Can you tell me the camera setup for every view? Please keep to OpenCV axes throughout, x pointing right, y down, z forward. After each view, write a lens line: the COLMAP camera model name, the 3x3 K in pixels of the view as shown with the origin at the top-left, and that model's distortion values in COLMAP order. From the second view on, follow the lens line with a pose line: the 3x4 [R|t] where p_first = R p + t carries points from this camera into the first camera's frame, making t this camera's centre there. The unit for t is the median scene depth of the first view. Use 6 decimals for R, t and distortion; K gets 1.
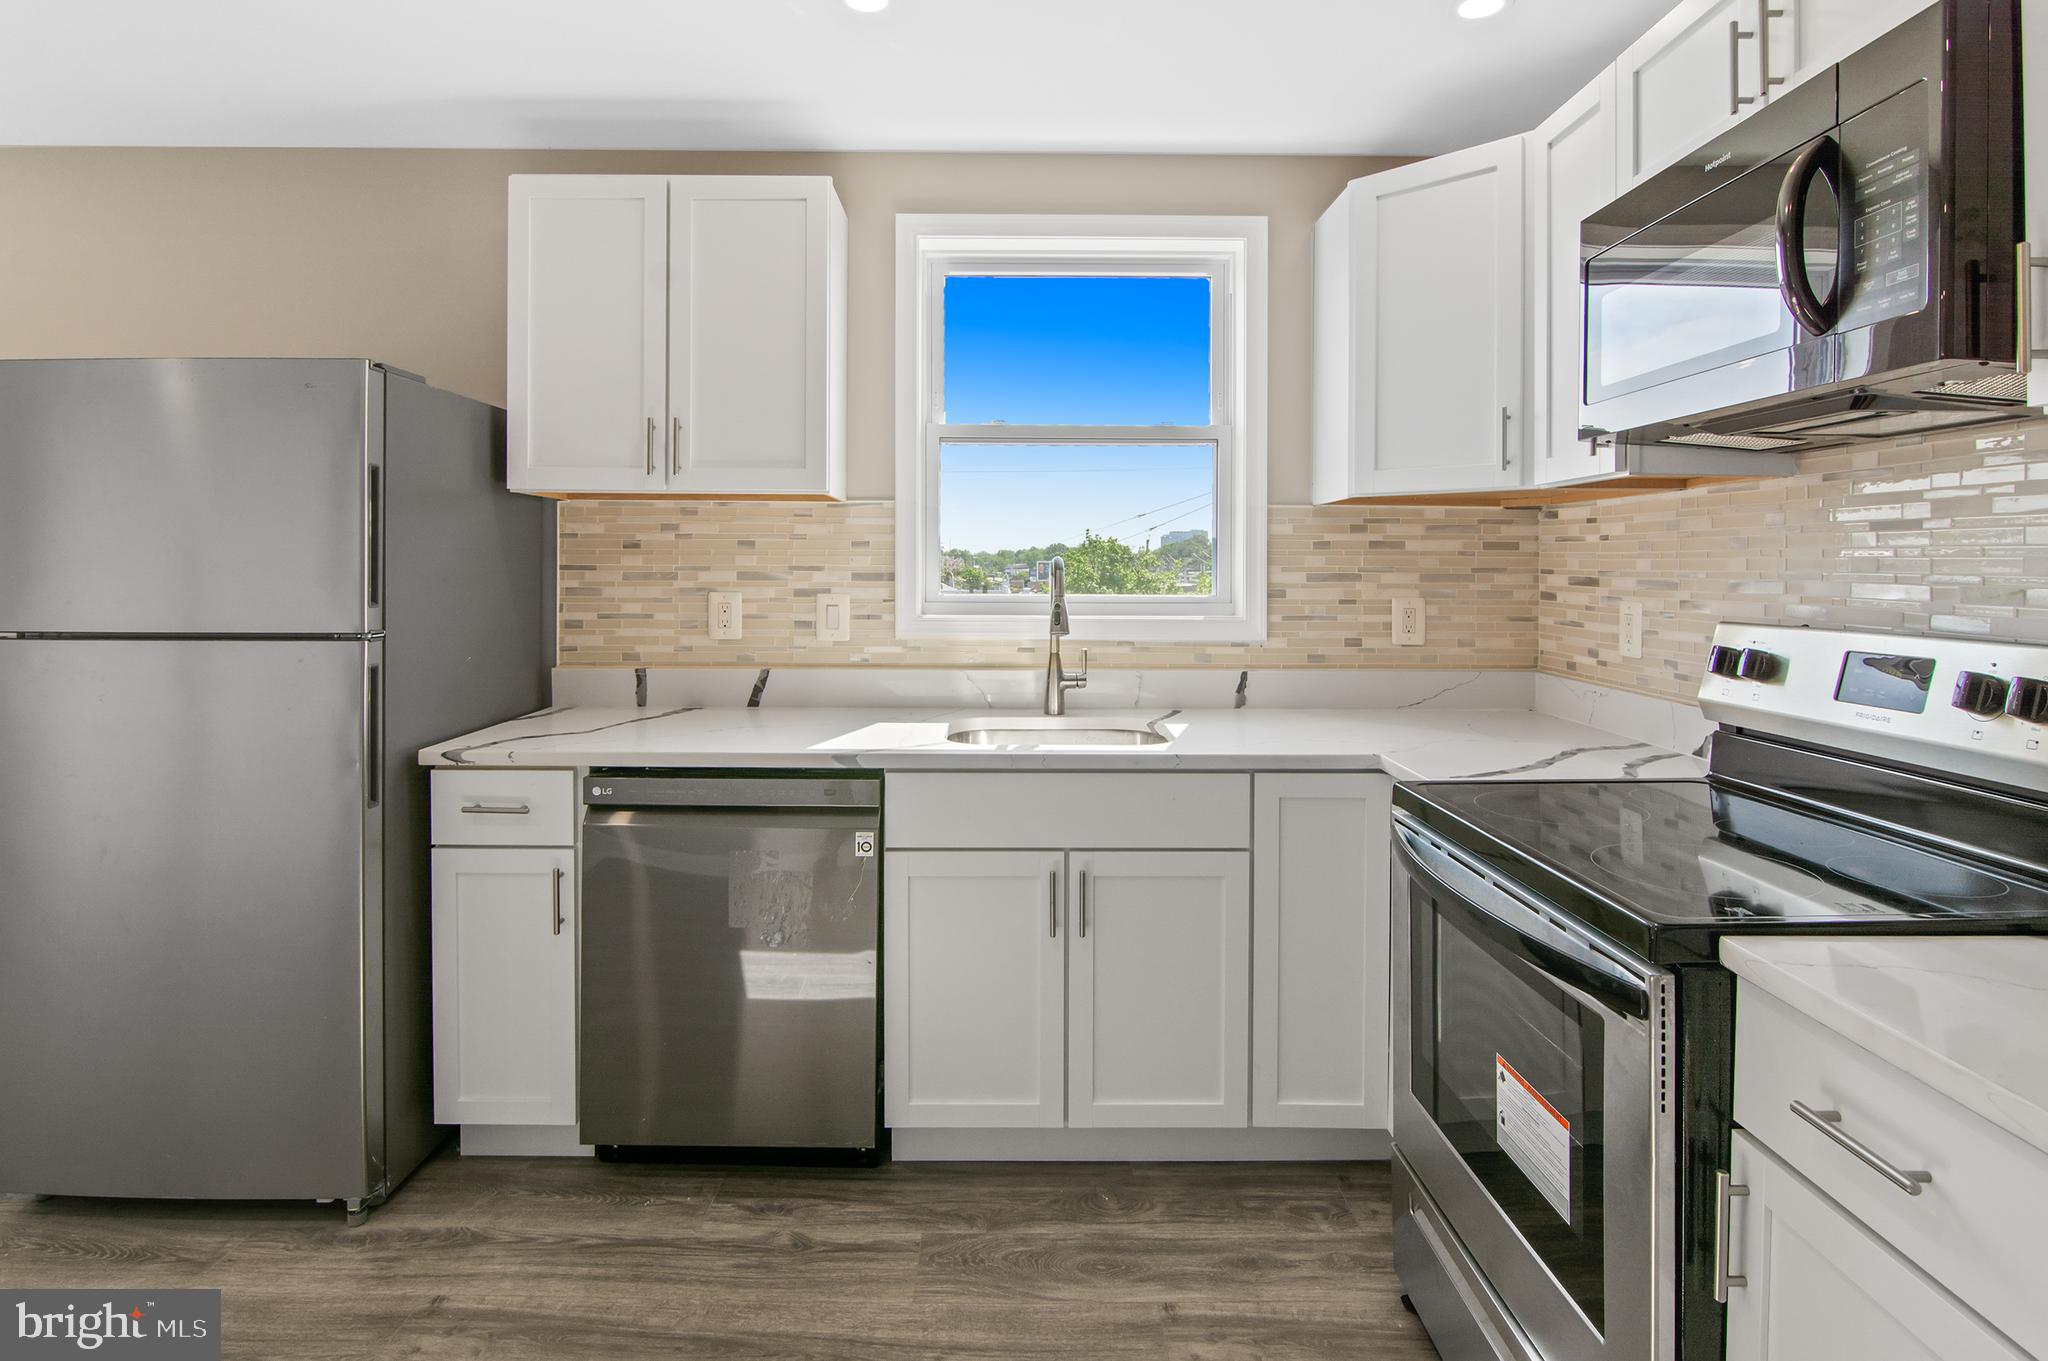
lens RADIAL K [[1035.1, 0, 1057.6], [0, 1035.1, 581.7], [0, 0, 1]] dist [-0.001821, -0.004970]
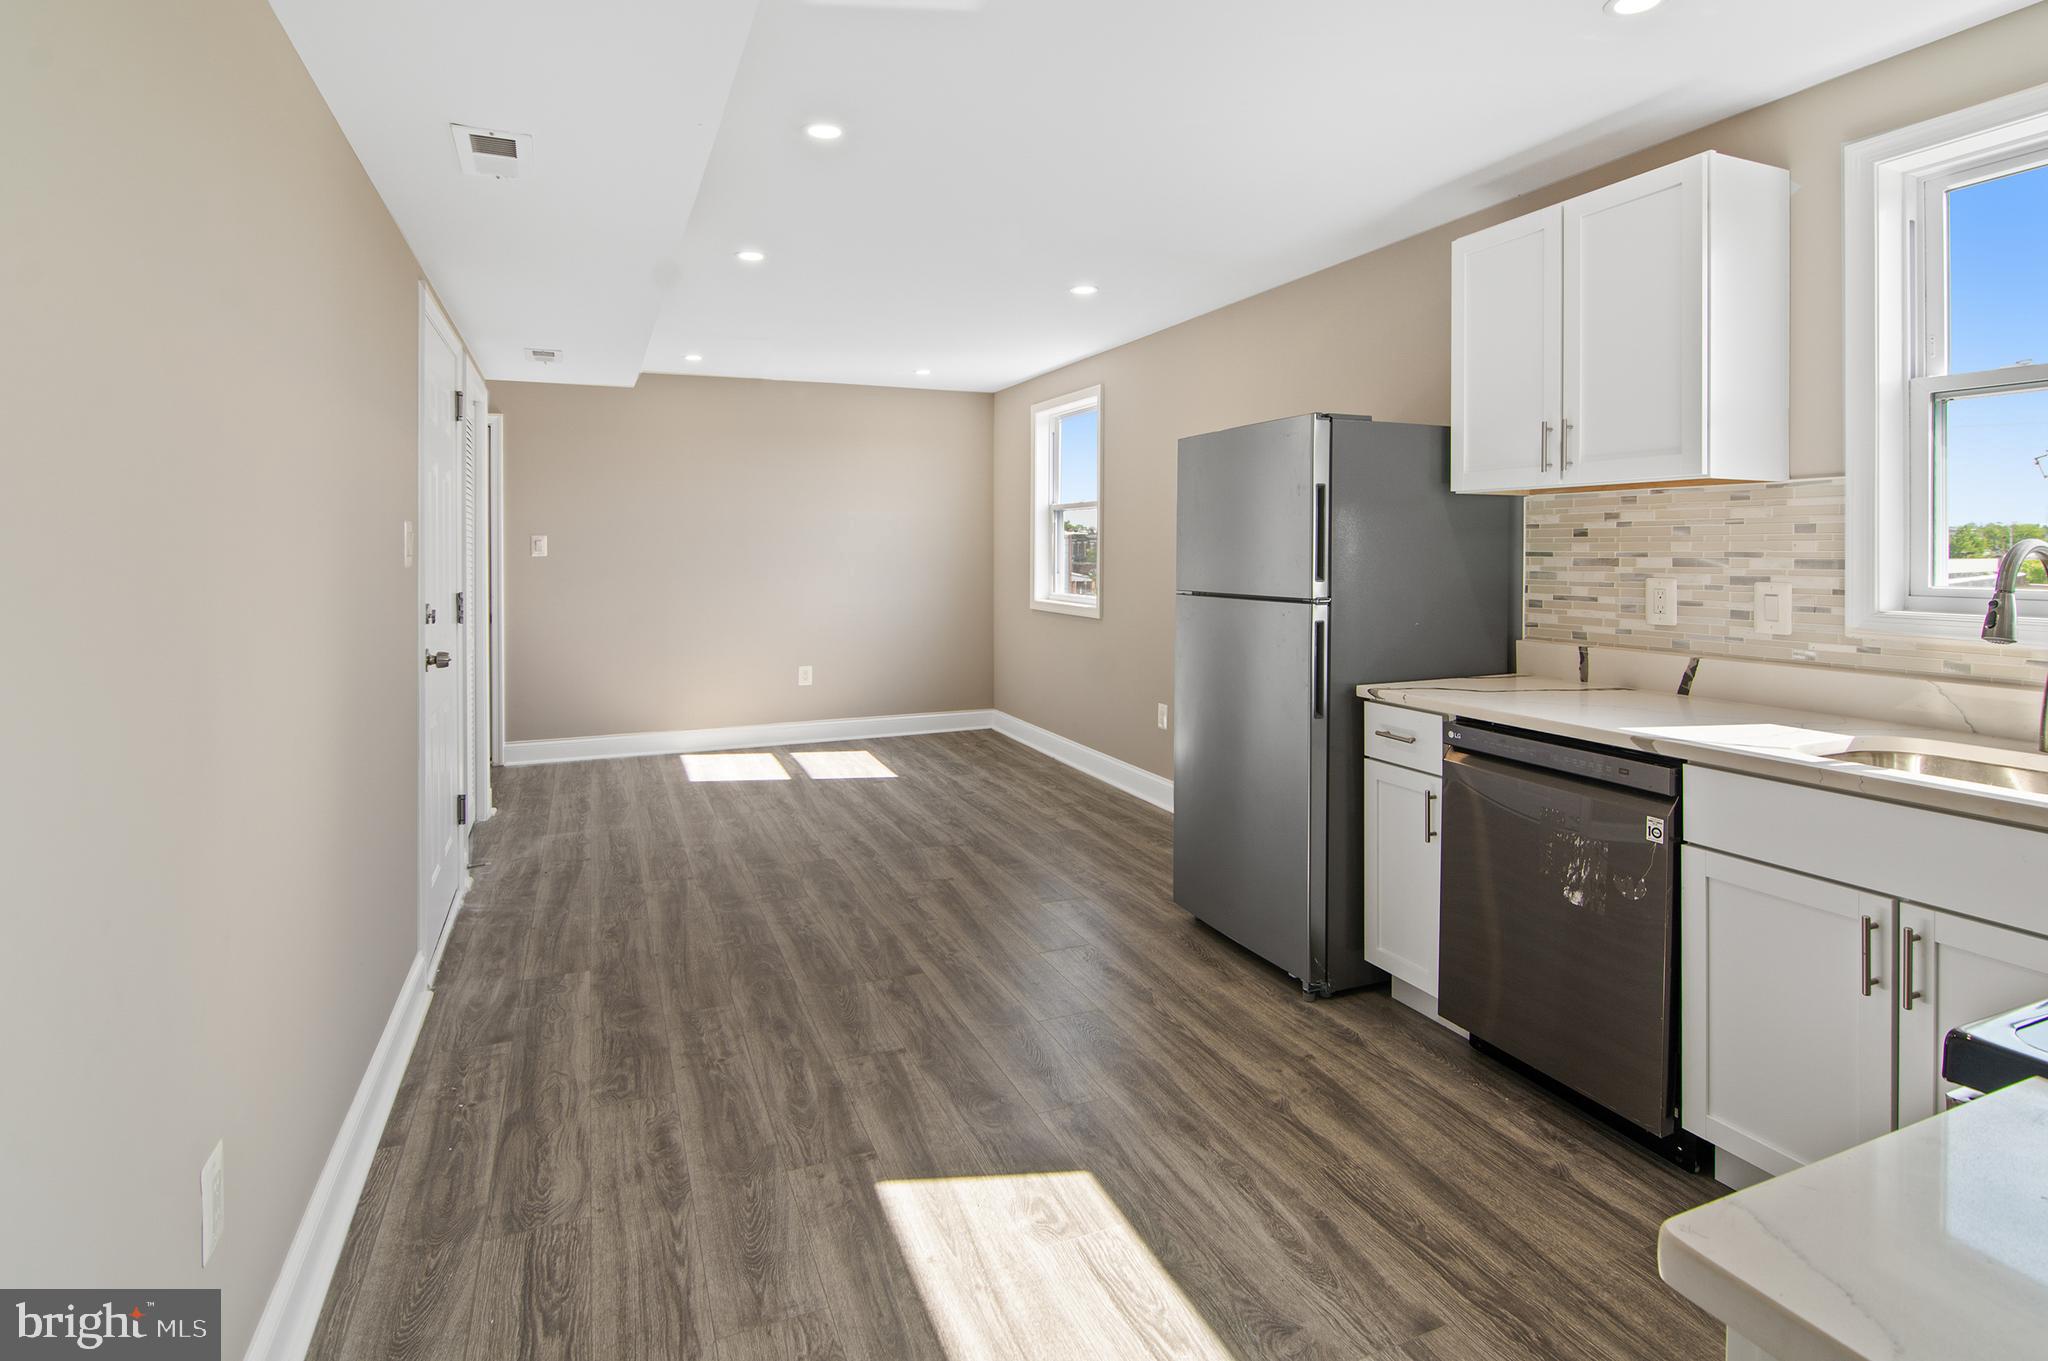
lens RADIAL K [[1093.8, 0, 1041.7], [0, 1093.8, 570.0], [0, 0, 1]] dist [-0.002740, -0.007835]
pose [[0.375791, 0.011979, -0.926627, 0.546135], [-0.011806, 0.999897, 0.008138, 0.000615], [0.926629, 0.007882, 0.375894, 0.049778]]
